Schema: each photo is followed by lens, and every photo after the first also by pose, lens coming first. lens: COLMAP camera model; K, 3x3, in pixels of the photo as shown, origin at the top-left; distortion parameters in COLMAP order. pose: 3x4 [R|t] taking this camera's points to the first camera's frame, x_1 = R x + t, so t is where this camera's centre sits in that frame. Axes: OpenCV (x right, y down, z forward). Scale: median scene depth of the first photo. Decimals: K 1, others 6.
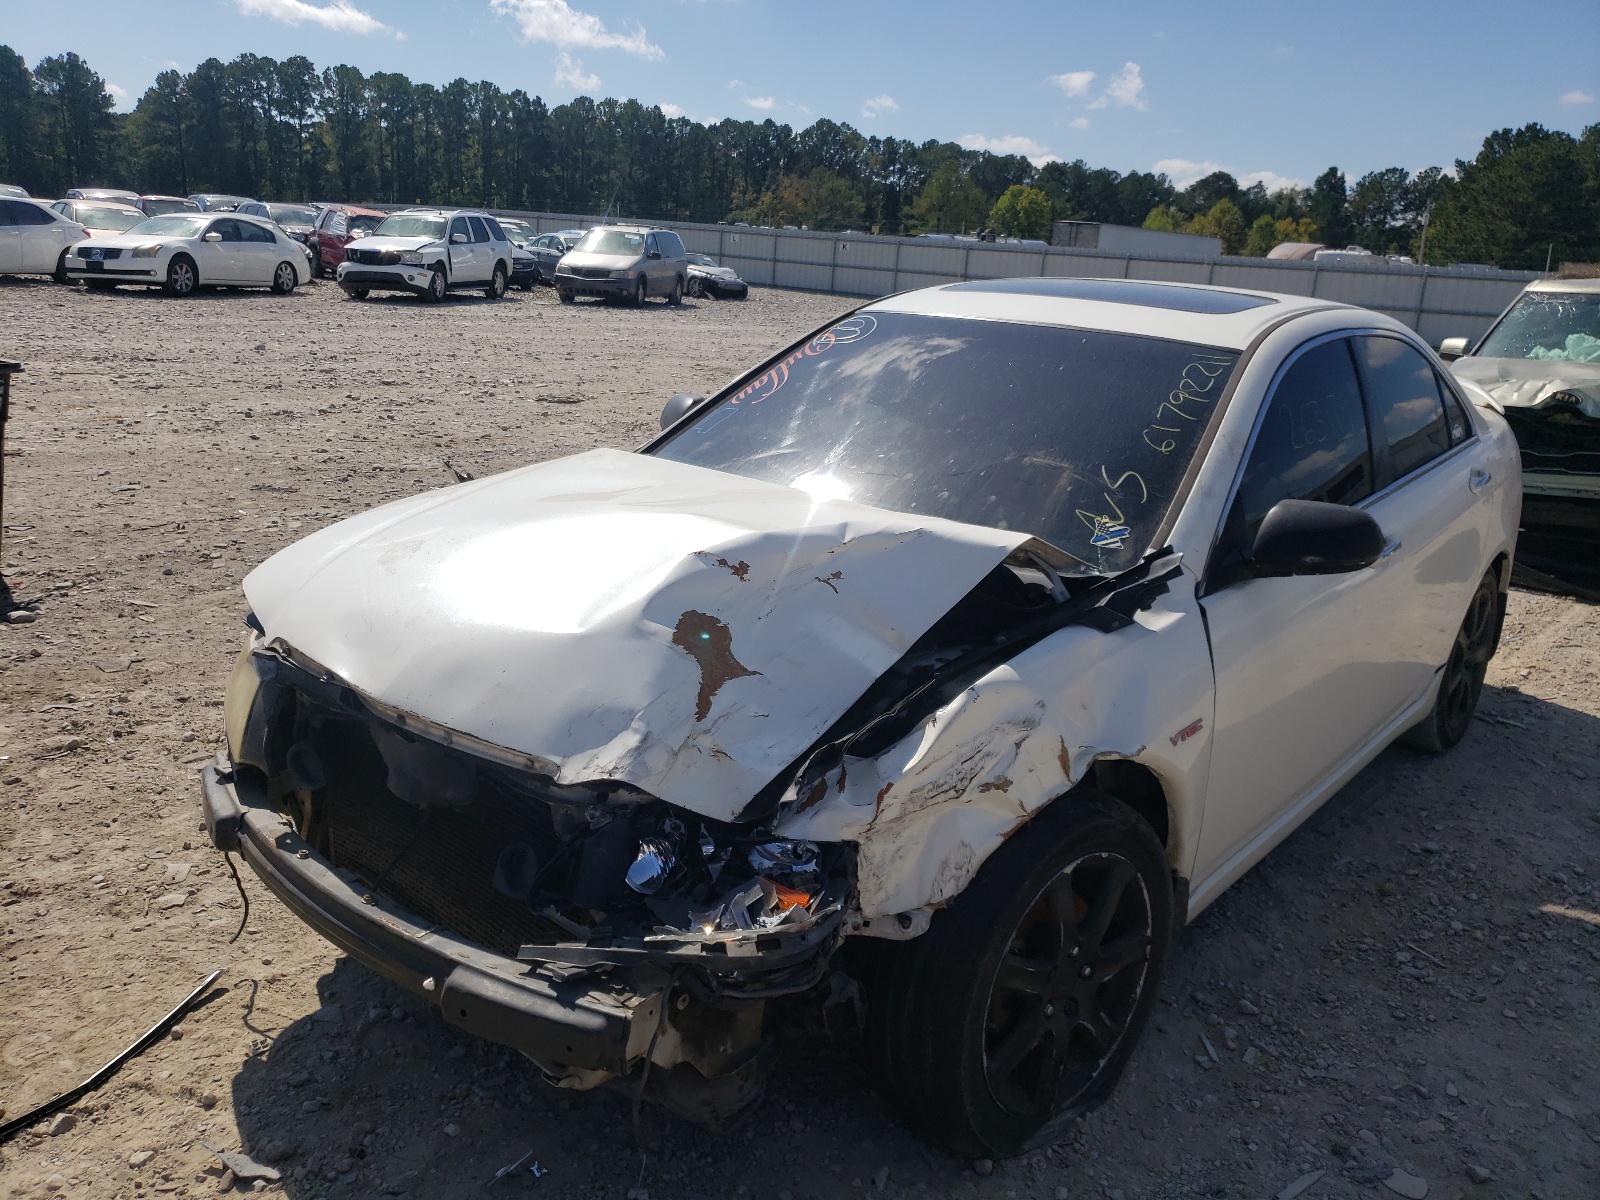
lens RADIAL K [[1219.9, 0, 800.0], [0, 1219.9, 600.0], [0, 0, 1]] dist [0.039299, -0.069220]
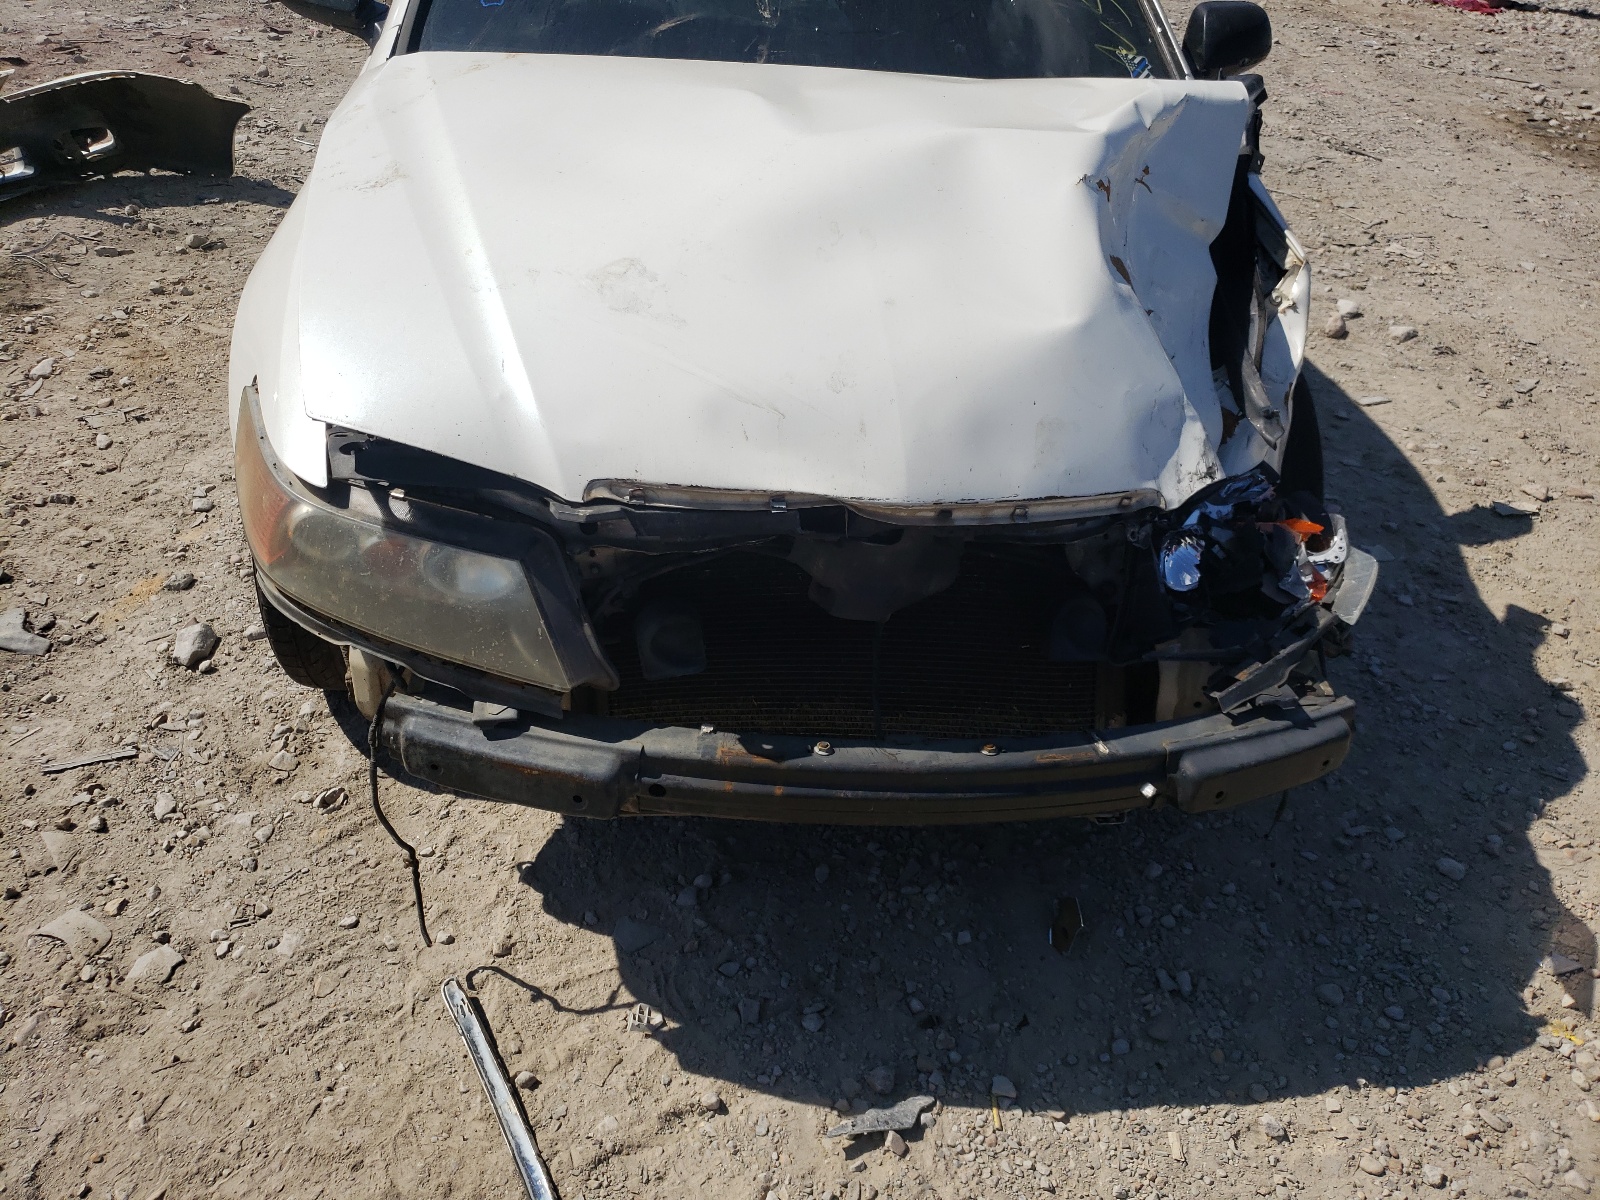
lens RADIAL K [[1219.9, 0, 800.0], [0, 1219.9, 600.0], [0, 0, 1]] dist [0.039299, -0.069220]
pose [[0.703245, -0.413910, 0.578036, -0.816320], [0.172828, 0.888189, 0.425735, -0.173031], [-0.689621, -0.199495, 0.696150, 0.569007]]
